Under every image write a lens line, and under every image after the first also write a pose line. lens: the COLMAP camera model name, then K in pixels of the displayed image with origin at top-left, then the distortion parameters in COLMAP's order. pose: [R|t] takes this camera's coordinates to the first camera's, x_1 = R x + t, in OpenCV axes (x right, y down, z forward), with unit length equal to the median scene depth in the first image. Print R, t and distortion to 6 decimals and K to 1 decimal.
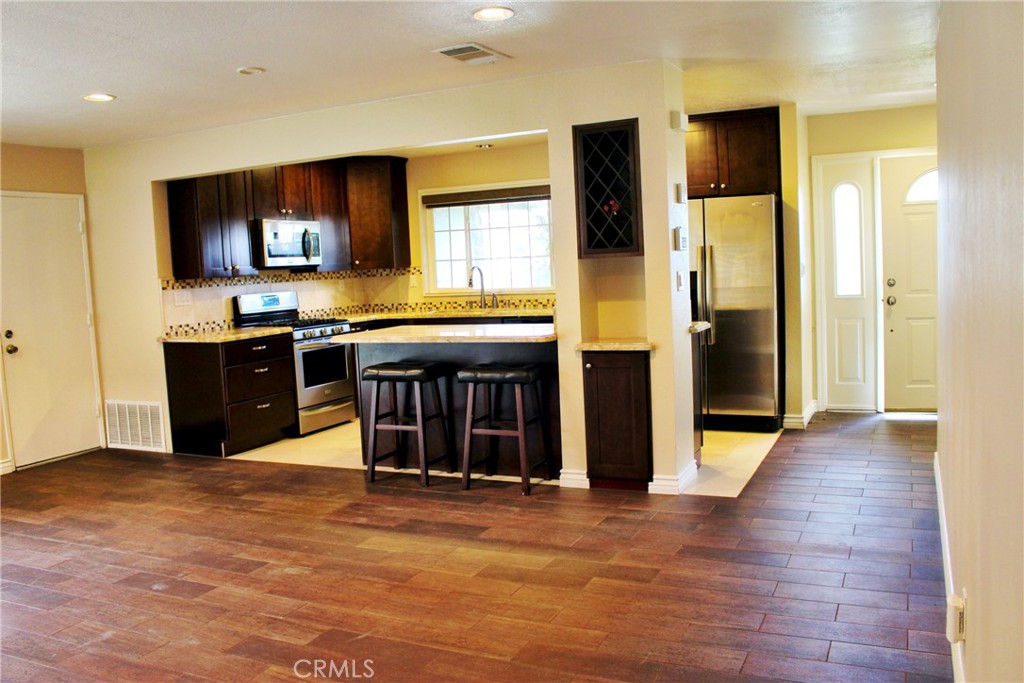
lens RADIAL K [[849.1, 0, 512.0], [0, 849.1, 341.5], [0, 0, 1]] dist [-0.160152, 0.129365]
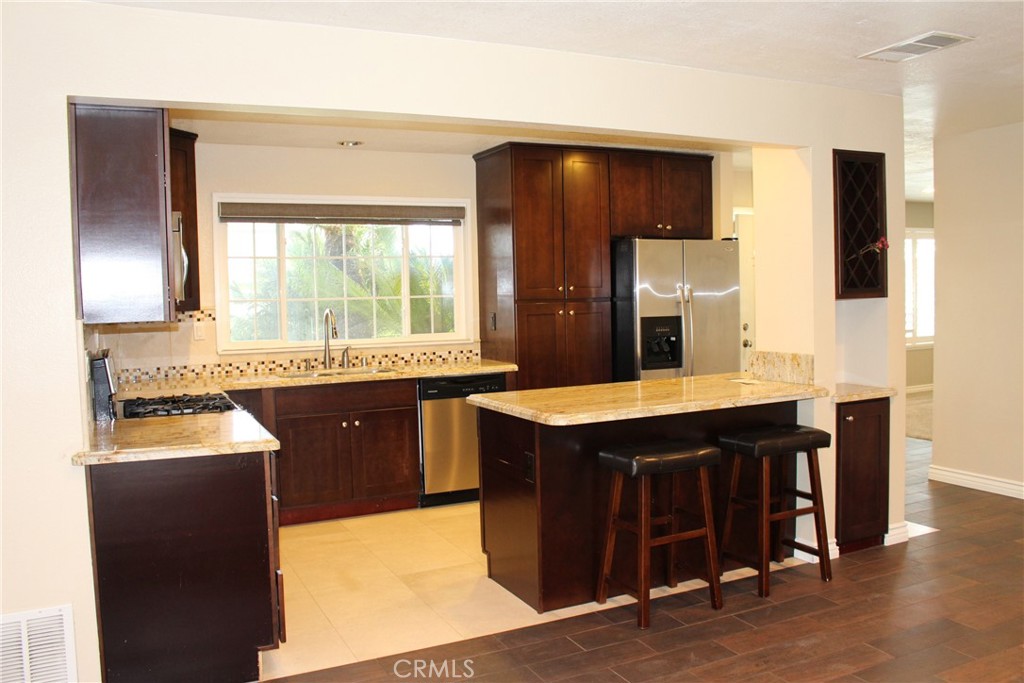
lens RADIAL K [[849.1, 0, 512.0], [0, 849.1, 341.5], [0, 0, 1]] dist [-0.160152, 0.129365]
pose [[0.623339, -0.014354, 0.781820, -0.553752], [0.065612, 0.997266, -0.034003, -0.031159], [-0.779194, 0.072493, 0.622576, 0.494633]]
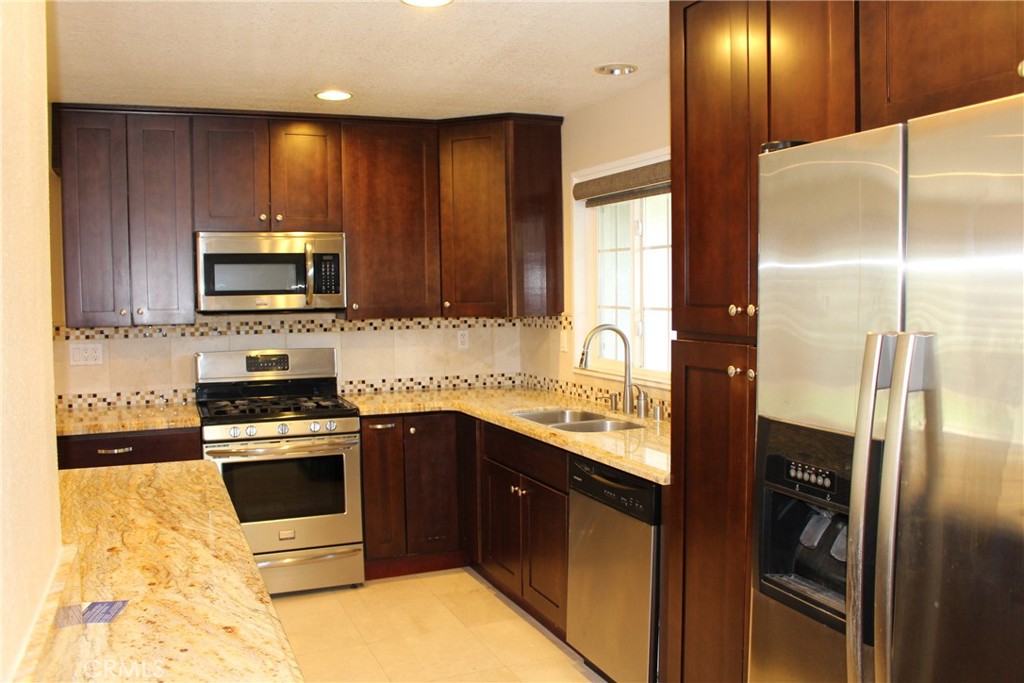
lens RADIAL K [[849.1, 0, 512.0], [0, 849.1, 341.5], [0, 0, 1]] dist [-0.160152, 0.129365]
pose [[0.748273, 0.075620, -0.659067, 0.260131], [-0.082339, 0.996386, 0.020841, -0.094955], [0.658261, 0.038672, 0.751796, 0.674926]]
